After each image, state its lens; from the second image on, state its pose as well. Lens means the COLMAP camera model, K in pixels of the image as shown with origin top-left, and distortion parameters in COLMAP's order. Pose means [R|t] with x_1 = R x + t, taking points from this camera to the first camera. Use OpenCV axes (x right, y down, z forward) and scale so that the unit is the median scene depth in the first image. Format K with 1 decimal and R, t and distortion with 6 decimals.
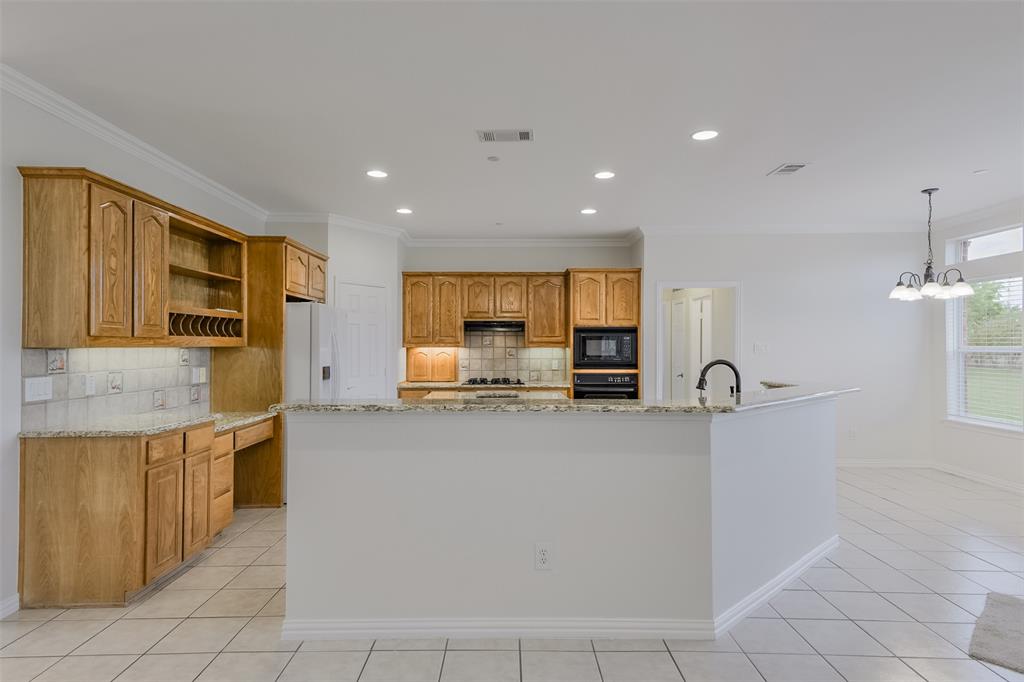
lens RADIAL K [[565.0, 0, 505.8], [0, 565.0, 343.4], [0, 0, 1]] dist [0.035122, -0.000913]
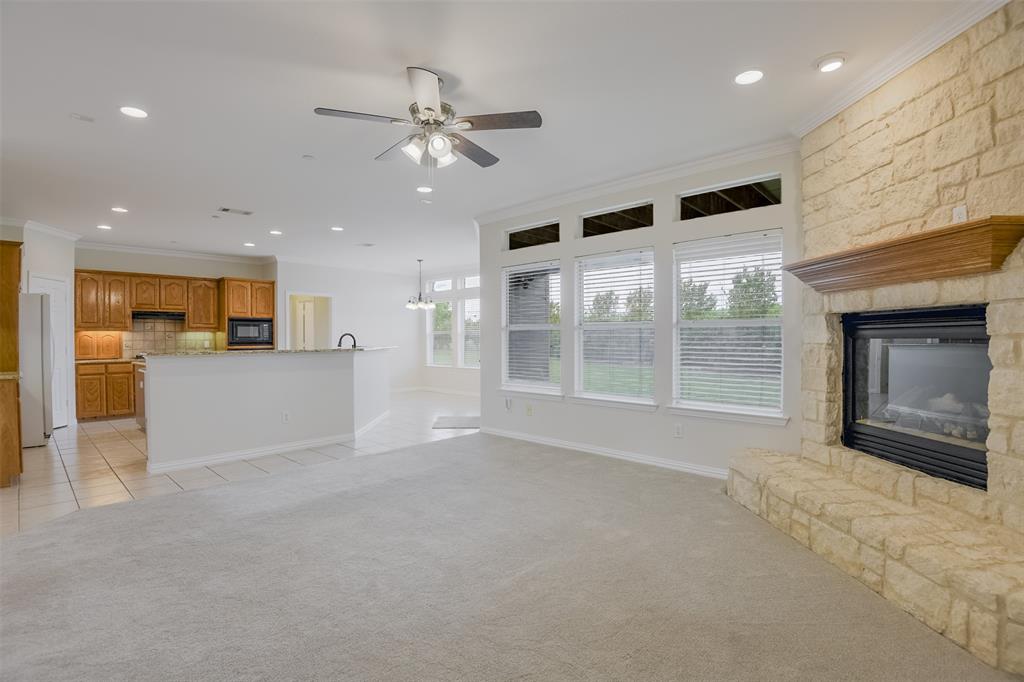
lens RADIAL K [[477.0, 0, 516.4], [0, 477.0, 342.7], [0, 0, 1]] dist [-0.043223, -0.001590]
pose [[0.668862, -0.011510, 0.743297, -0.274783], [0.001154, 0.999895, 0.014446, 0.019419], [-0.743385, -0.008804, 0.668805, -0.362091]]
